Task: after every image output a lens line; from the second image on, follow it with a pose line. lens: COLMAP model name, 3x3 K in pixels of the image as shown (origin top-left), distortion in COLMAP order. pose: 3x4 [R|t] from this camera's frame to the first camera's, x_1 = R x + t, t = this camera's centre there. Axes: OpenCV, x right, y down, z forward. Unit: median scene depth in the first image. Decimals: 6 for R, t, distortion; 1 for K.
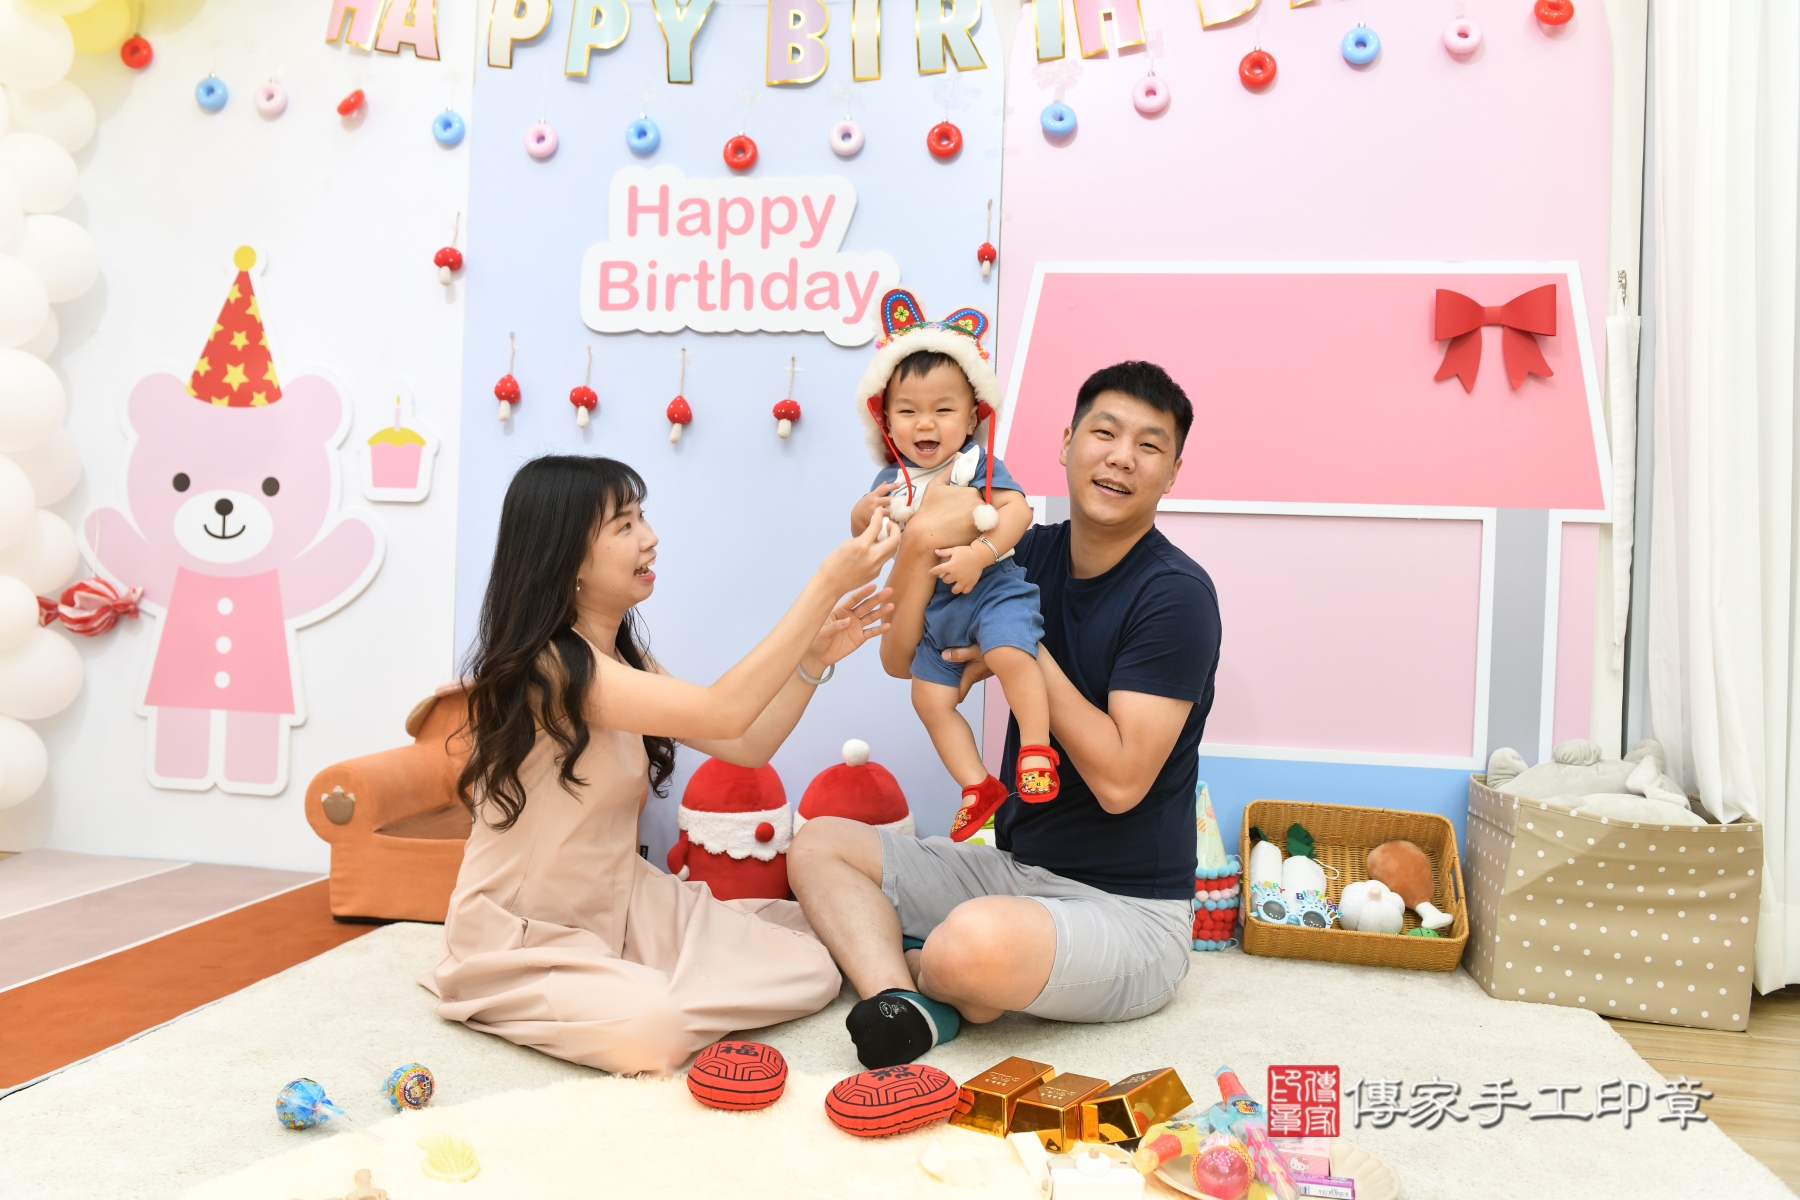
lens RADIAL K [[1408.0, 0, 892.8], [0, 1408.0, 606.1], [0, 0, 1]] dist [-0.022756, -0.011639]
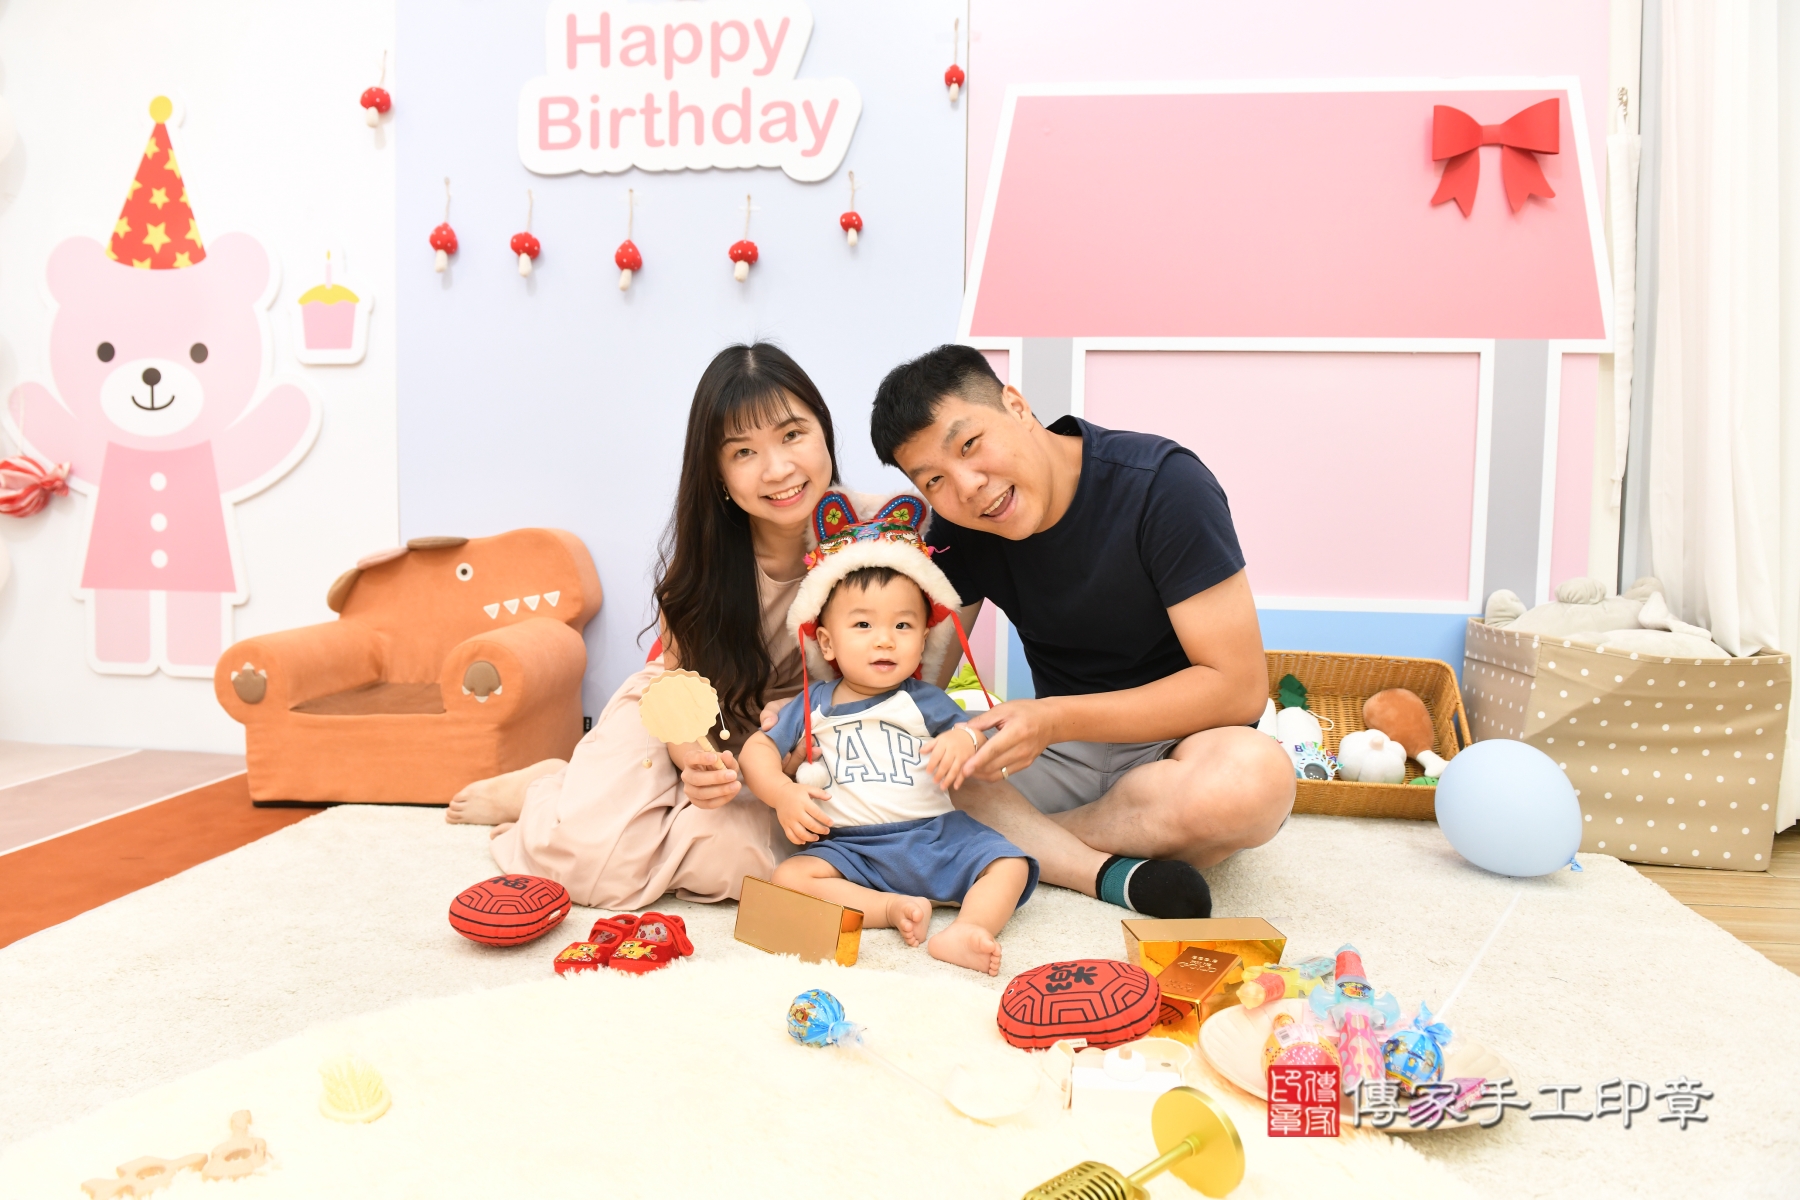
lens RADIAL K [[1231.3, 0, 893.7], [0, 1231.3, 605.7], [0, 0, 1]] dist [-0.052757, -0.001376]
pose [[0.998845, -0.024831, 0.041124, -0.014745], [0.021895, 0.997280, 0.070378, 0.039819], [-0.042759, -0.069397, 0.996672, 0.166705]]
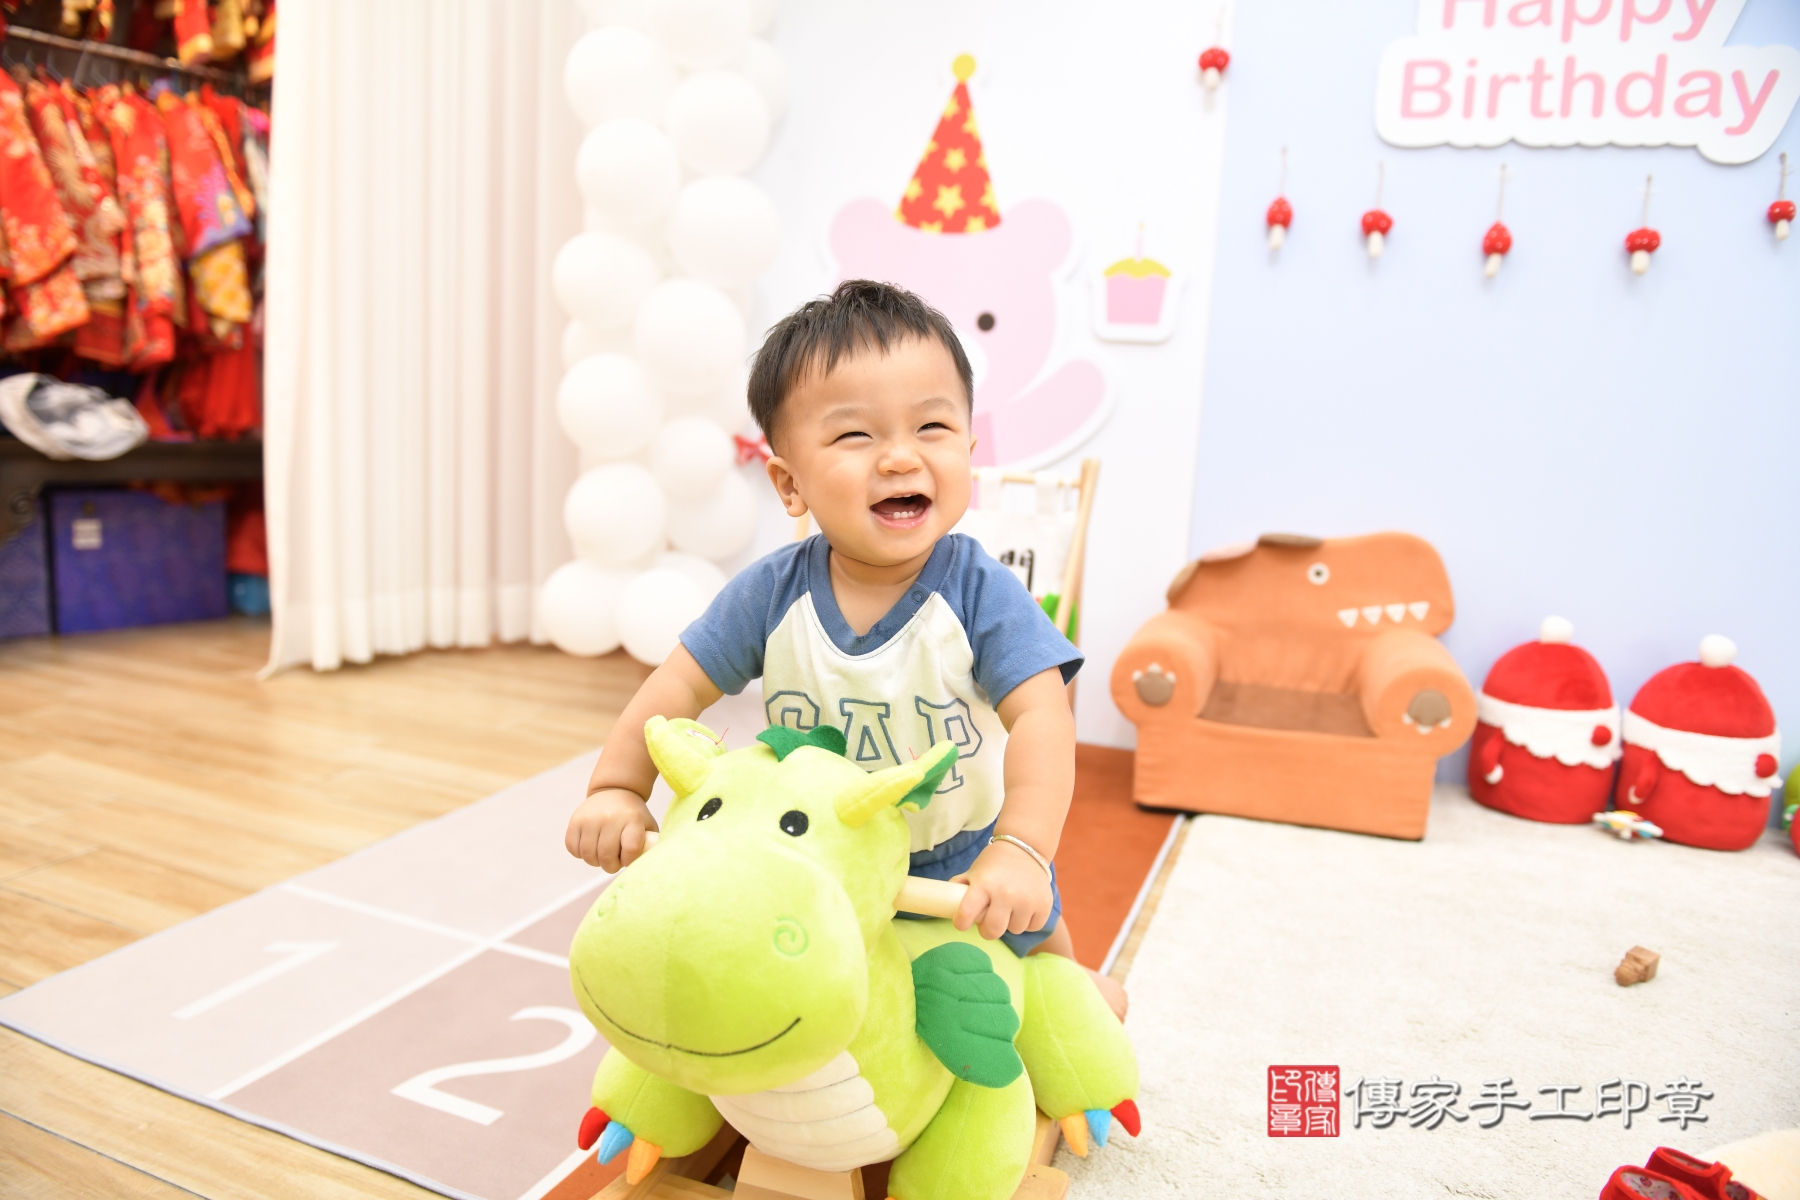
lens RADIAL K [[1231.3, 0, 880.2], [0, 1231.3, 609.5], [0, 0, 1]] dist [-0.052757, -0.001376]
pose [[0.979368, 0.052294, -0.195199, -0.364985], [-0.023945, 0.989162, 0.144861, -0.014129], [0.200659, -0.137199, 0.970006, 0.183410]]
